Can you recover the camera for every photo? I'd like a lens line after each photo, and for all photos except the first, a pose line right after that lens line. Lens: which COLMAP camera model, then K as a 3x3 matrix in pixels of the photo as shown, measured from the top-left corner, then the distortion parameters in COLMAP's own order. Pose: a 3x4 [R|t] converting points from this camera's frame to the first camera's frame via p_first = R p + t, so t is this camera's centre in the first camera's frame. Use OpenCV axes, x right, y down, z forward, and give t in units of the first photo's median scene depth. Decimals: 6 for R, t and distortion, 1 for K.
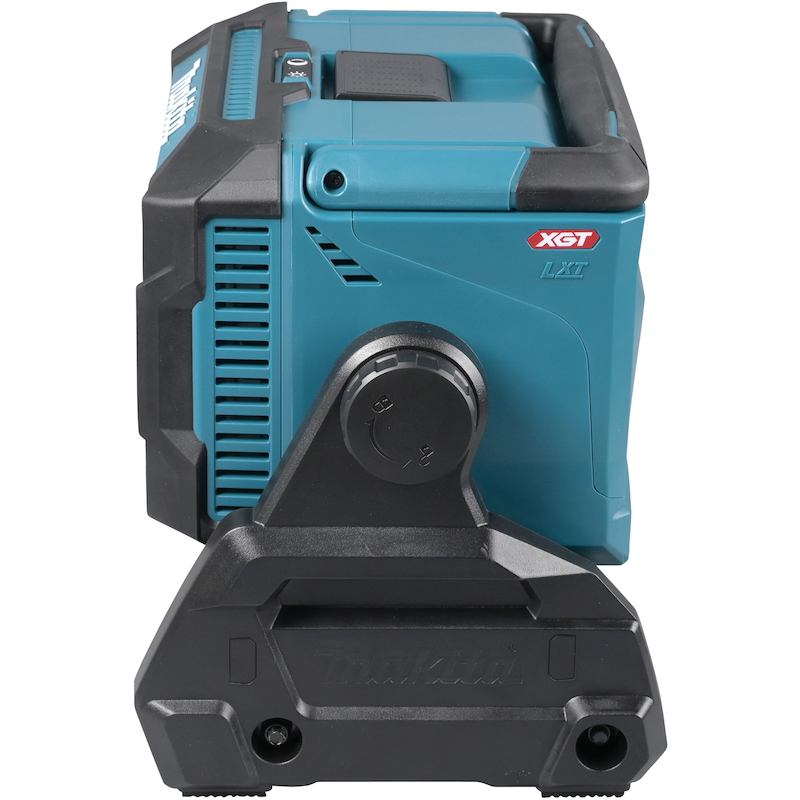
lens RADIAL K [[2921.4, 0, 400.0], [0, 2921.4, 400.0], [0, 0, 1]] dist [-0.089921, -4.973765]
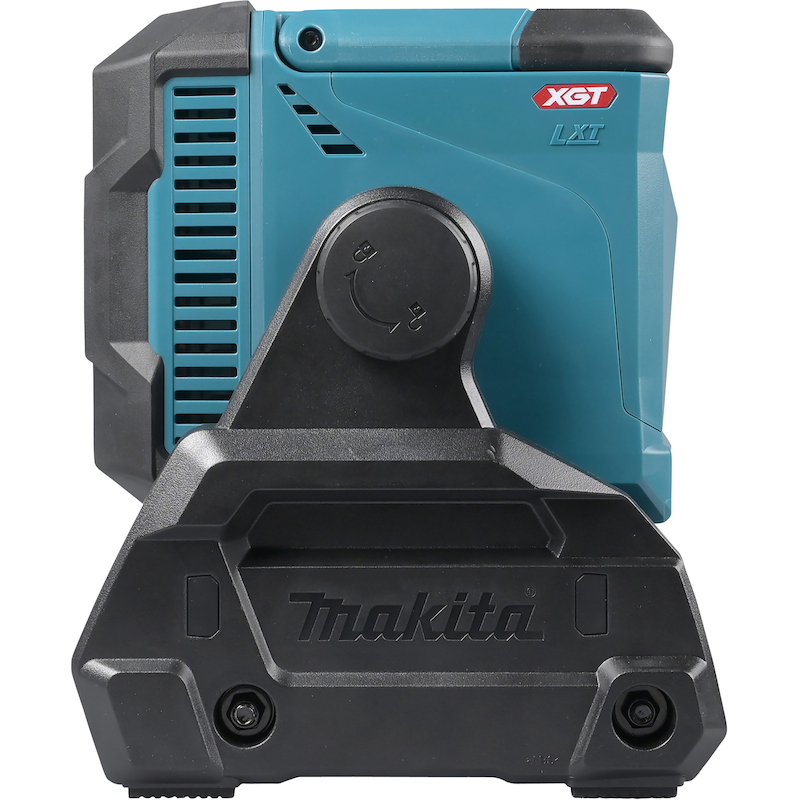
lens RADIAL K [[2921.4, 0, 400.0], [0, 2921.4, 400.0], [0, 0, 1]] dist [-0.089921, -4.973765]
pose [[0.999300, -0.018990, -0.032242, 0.029992], [0.006890, 0.940307, -0.340259, 0.320581], [0.036779, 0.339798, 0.939779, 0.211800]]
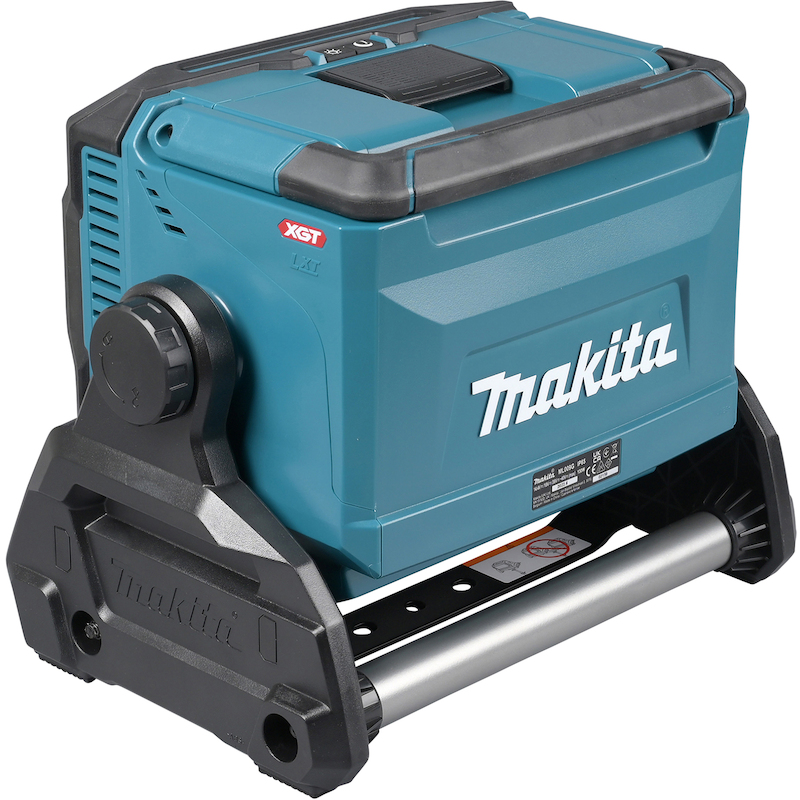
lens RADIAL K [[2921.4, 0, 400.0], [0, 2921.4, 400.0], [0, 0, 1]] dist [-0.089921, -4.973765]
pose [[0.700101, 0.251260, -0.668377, 0.767808], [-0.261129, 0.961298, 0.087853, -0.096512], [0.664583, 0.113027, 0.738617, 0.272013]]
